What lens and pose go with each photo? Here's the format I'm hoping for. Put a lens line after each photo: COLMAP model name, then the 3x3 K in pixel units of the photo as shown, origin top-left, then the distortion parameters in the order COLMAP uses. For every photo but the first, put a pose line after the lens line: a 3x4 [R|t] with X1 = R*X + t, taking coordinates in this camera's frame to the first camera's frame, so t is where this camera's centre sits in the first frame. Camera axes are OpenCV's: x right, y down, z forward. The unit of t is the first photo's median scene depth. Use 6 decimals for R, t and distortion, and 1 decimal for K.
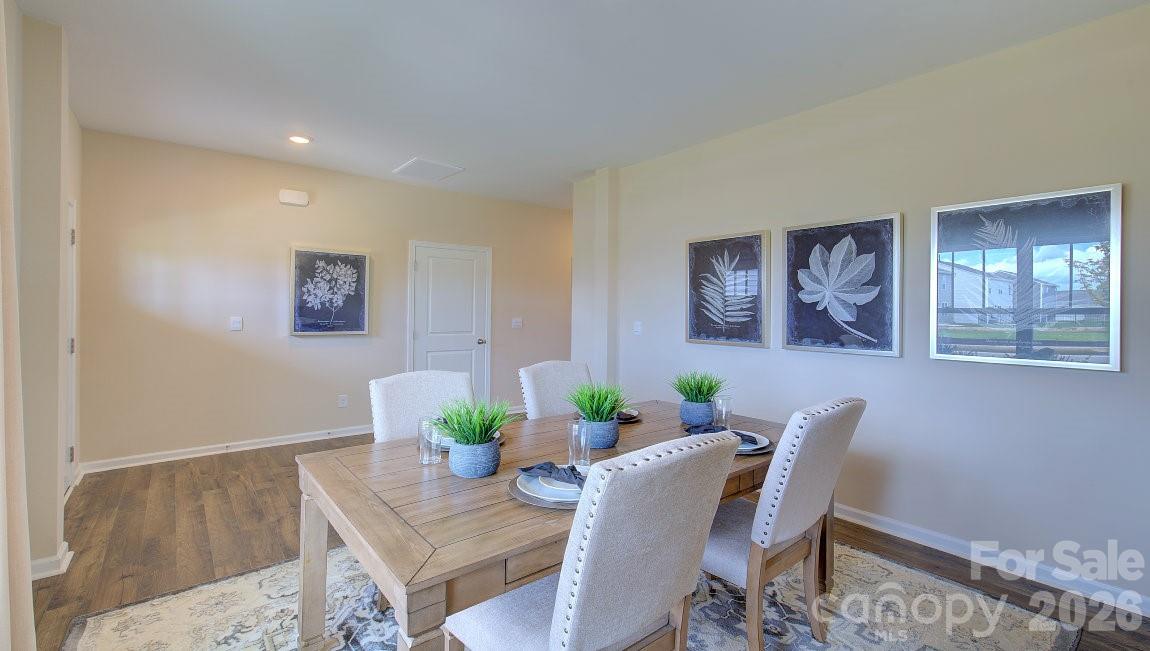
lens RADIAL K [[499.4, 0, 572.1], [0, 499.4, 313.9], [0, 0, 1]] dist [0.002747, 0.000845]
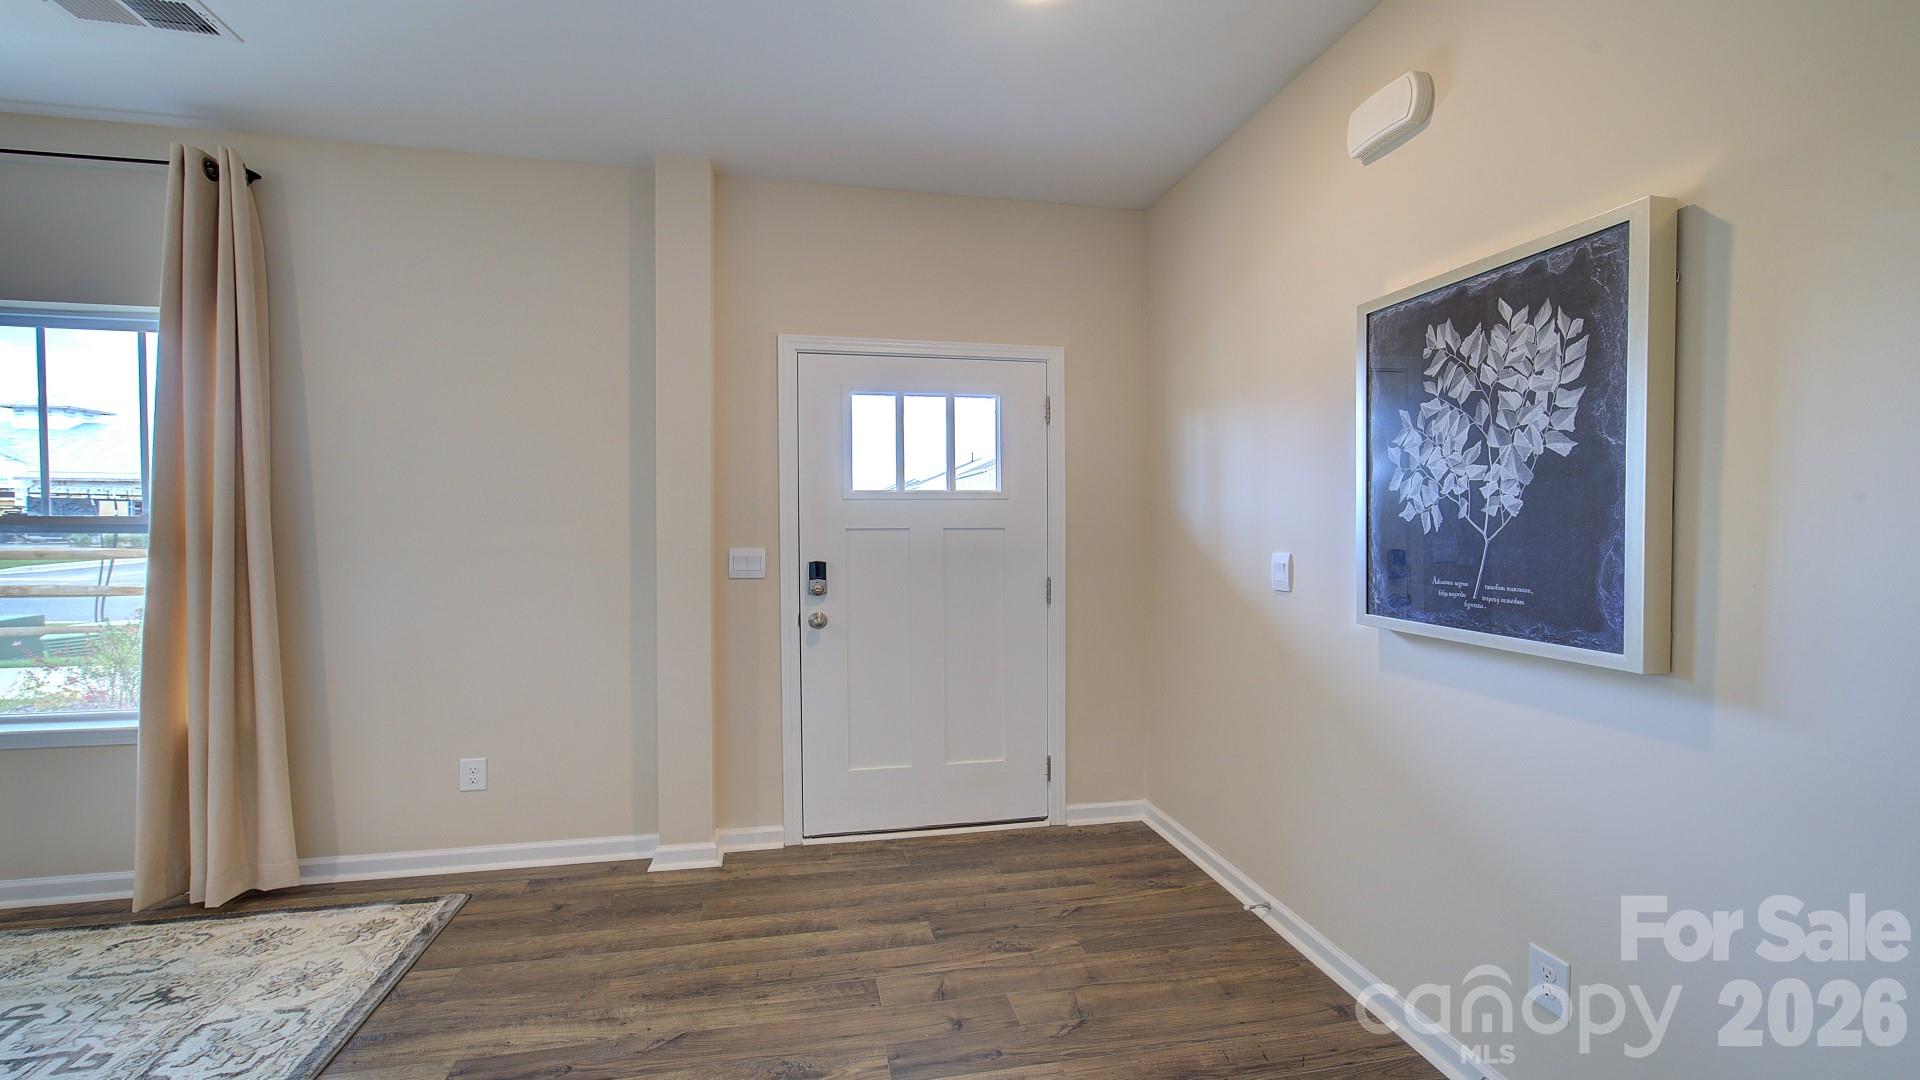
lens RADIAL K [[777.5, 0, 967.0], [0, 777.5, 540.4], [0, 0, 1]] dist [0.001715, -0.000117]
pose [[-0.431429, 0.008061, -0.902111, -0.073988], [-0.012605, 0.999809, 0.014963, -0.007220], [0.902059, 0.017826, -0.431245, 0.953903]]
